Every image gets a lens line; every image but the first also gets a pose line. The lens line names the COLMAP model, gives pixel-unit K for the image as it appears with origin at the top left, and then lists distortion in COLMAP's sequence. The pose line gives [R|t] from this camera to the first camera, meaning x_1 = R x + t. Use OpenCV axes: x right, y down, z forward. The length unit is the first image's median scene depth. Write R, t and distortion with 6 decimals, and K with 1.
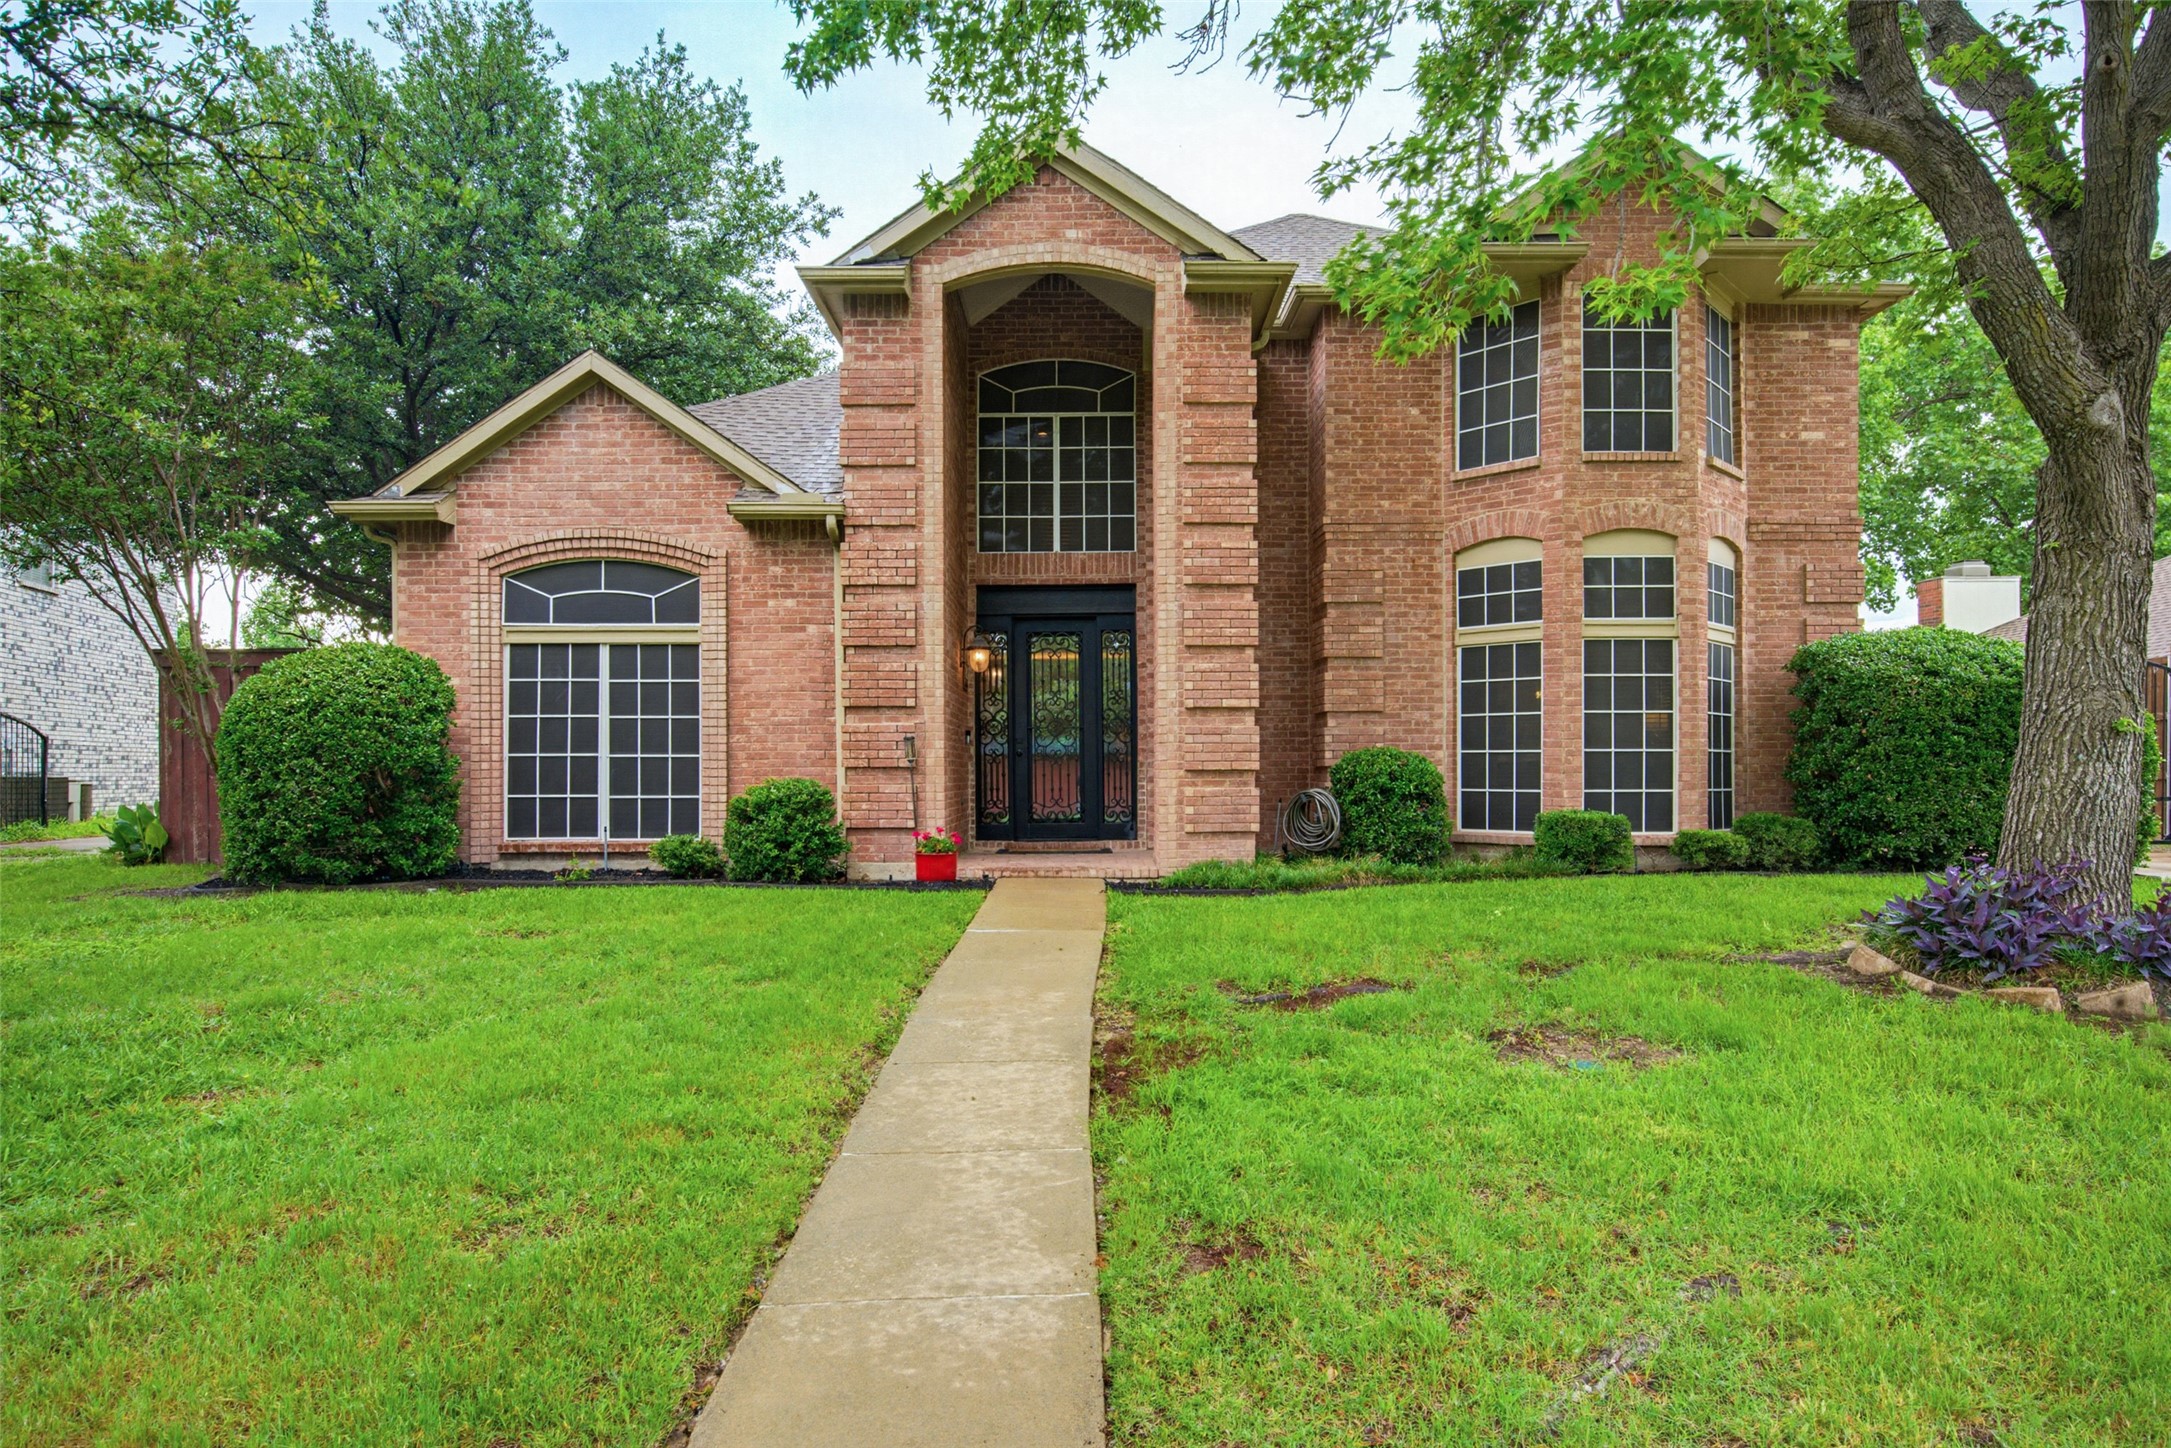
lens RADIAL K [[1237.0, 0, 1082.1], [0, 1237.0, 743.7], [0, 0, 1]] dist [0.003217, 0.000533]
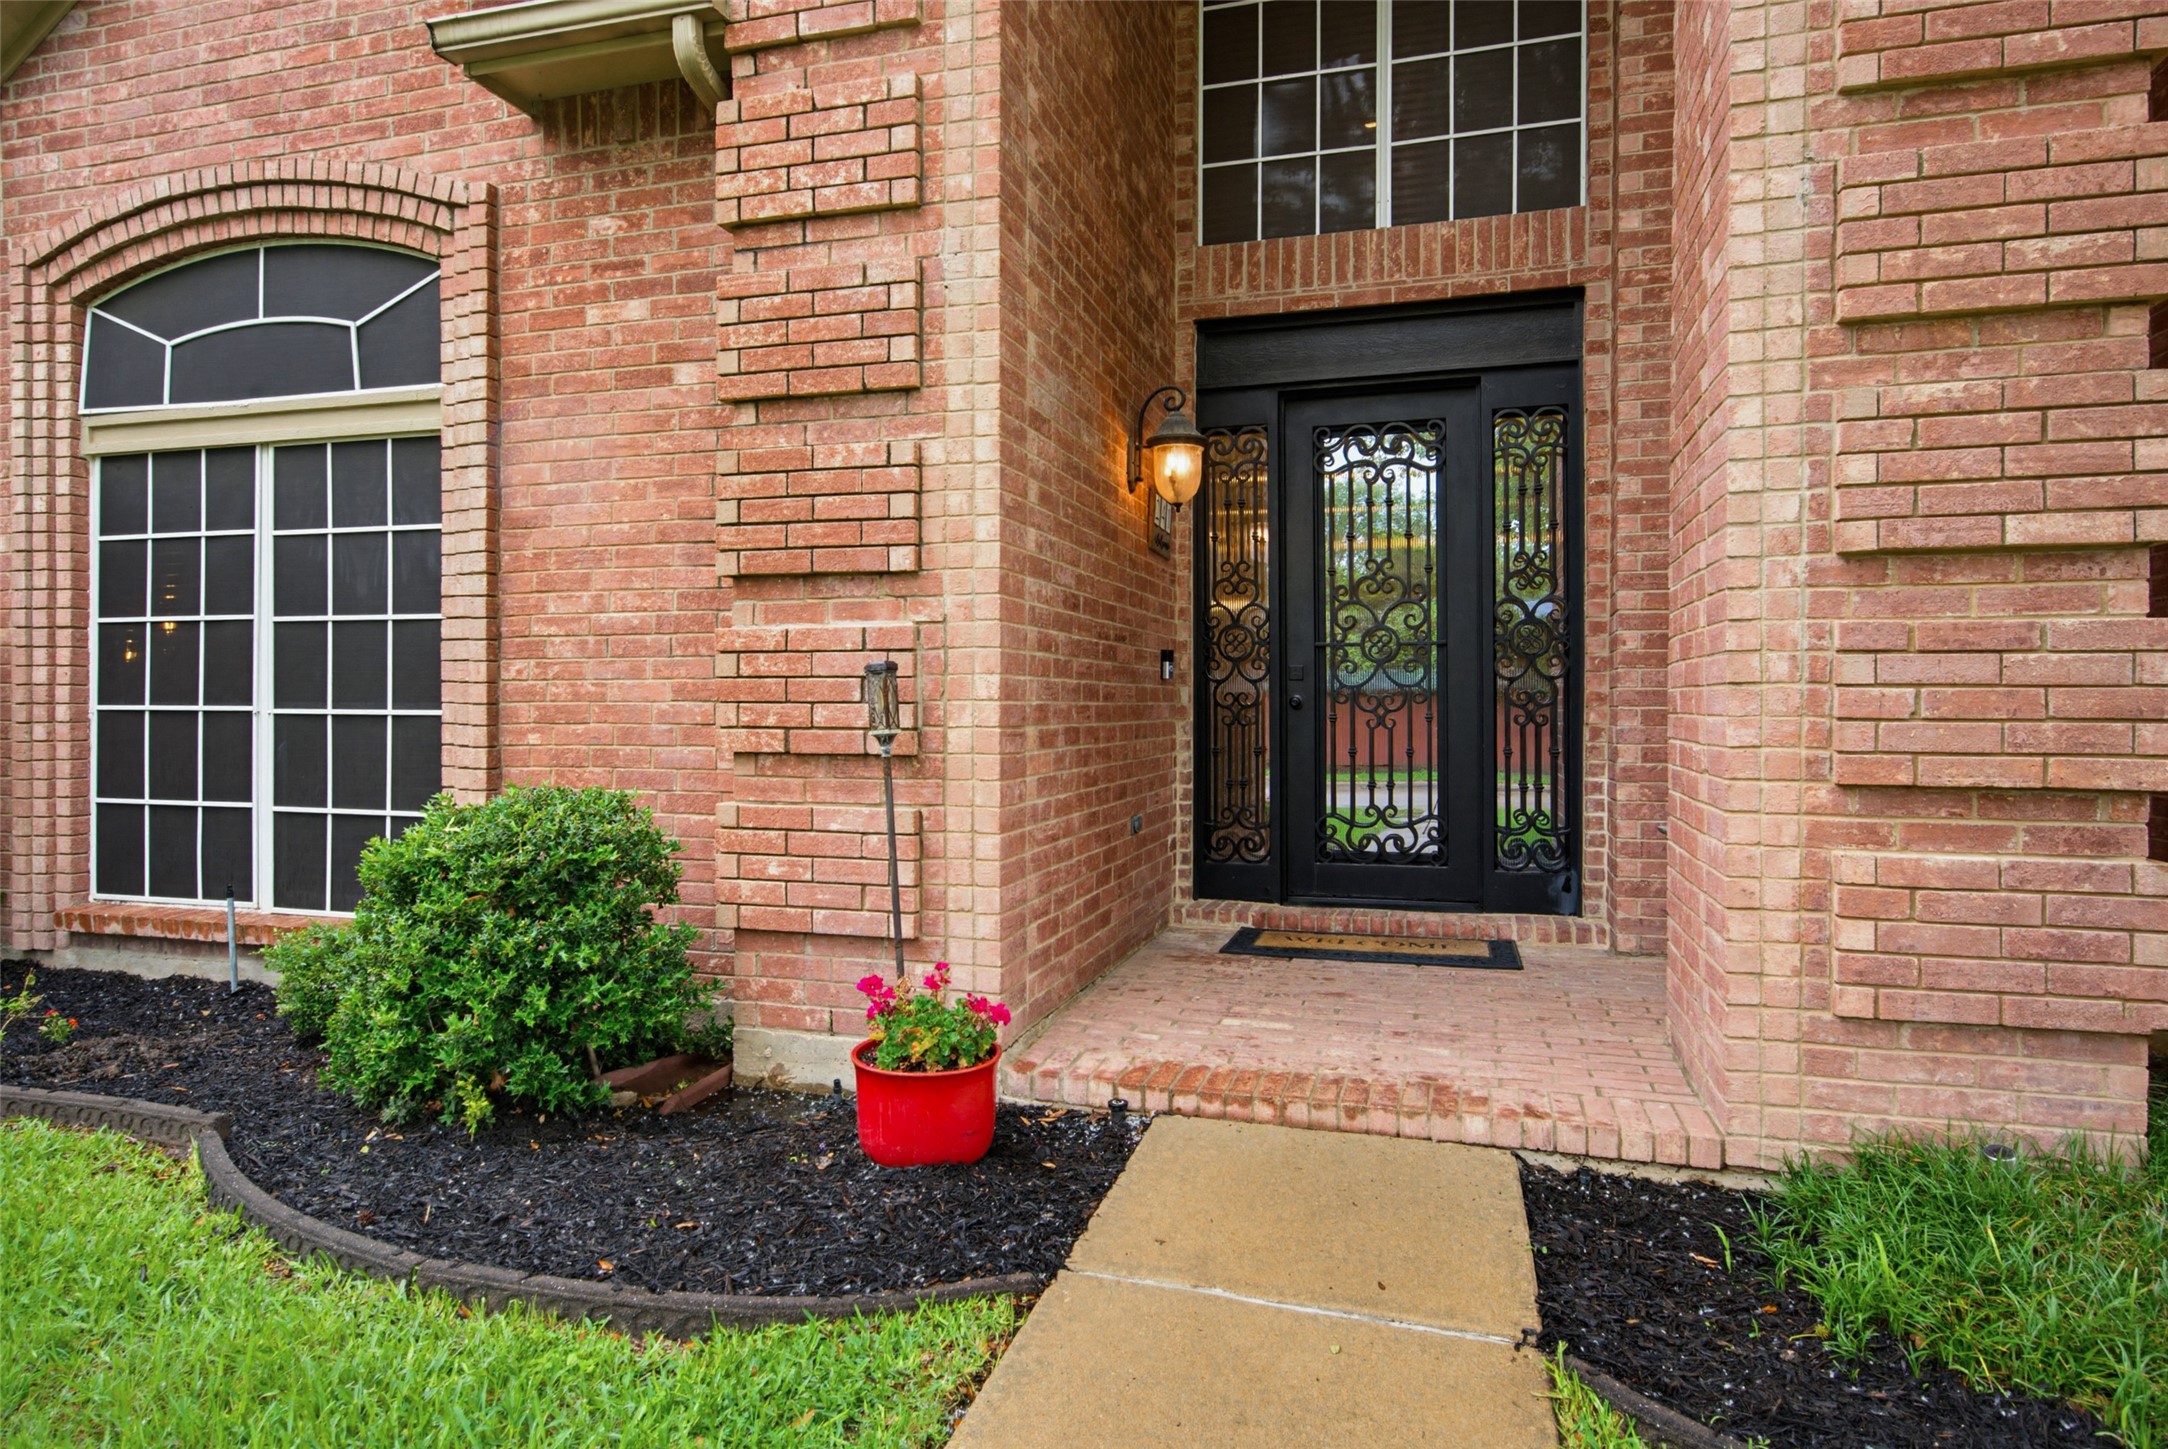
lens RADIAL K [[1235.3, 0, 1083.2], [0, 1235.3, 704.0], [0, 0, 1]] dist [0.003217, 0.000533]
pose [[0.959474, 0.006377, -0.281726, 0.001270], [0.000456, 0.999707, 0.024183, -0.002761], [0.281798, -0.023331, 0.959190, 0.674838]]
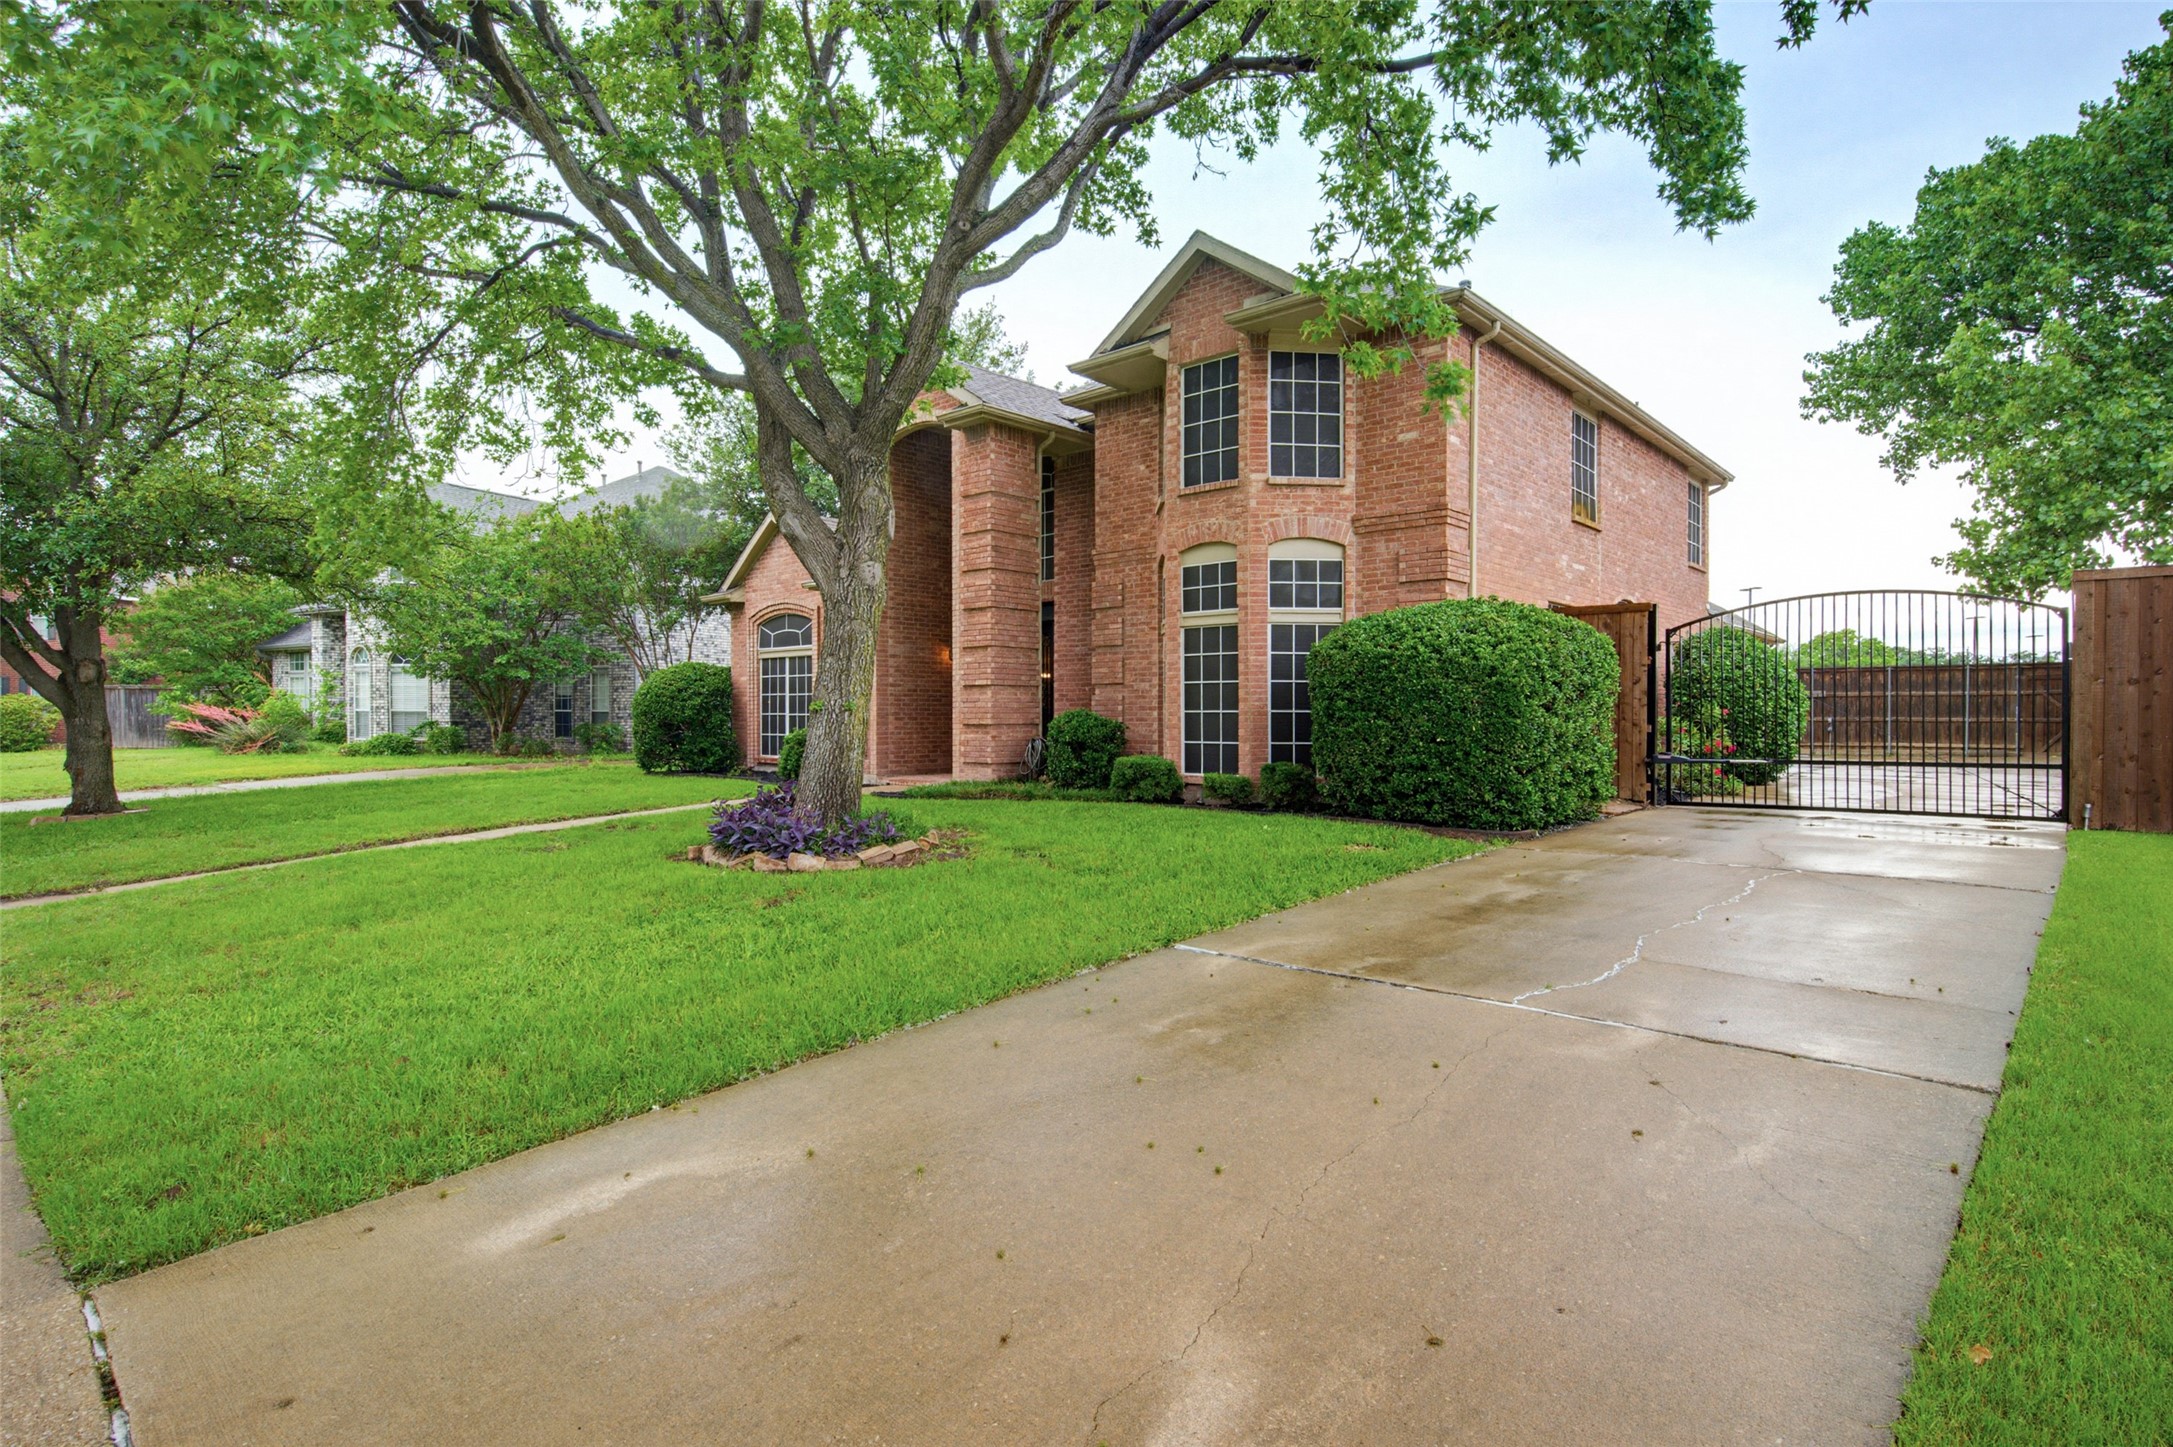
lens RADIAL K [[1154.8, 0, 1087.1], [0, 1154.8, 728.5], [0, 0, 1]] dist [-0.003624, 0.000001]
pose [[0.716804, 0.009153, -0.697215, 1.224772], [0.007506, 0.999755, 0.020841, -0.002720], [0.697234, -0.020172, 0.716559, 0.025170]]
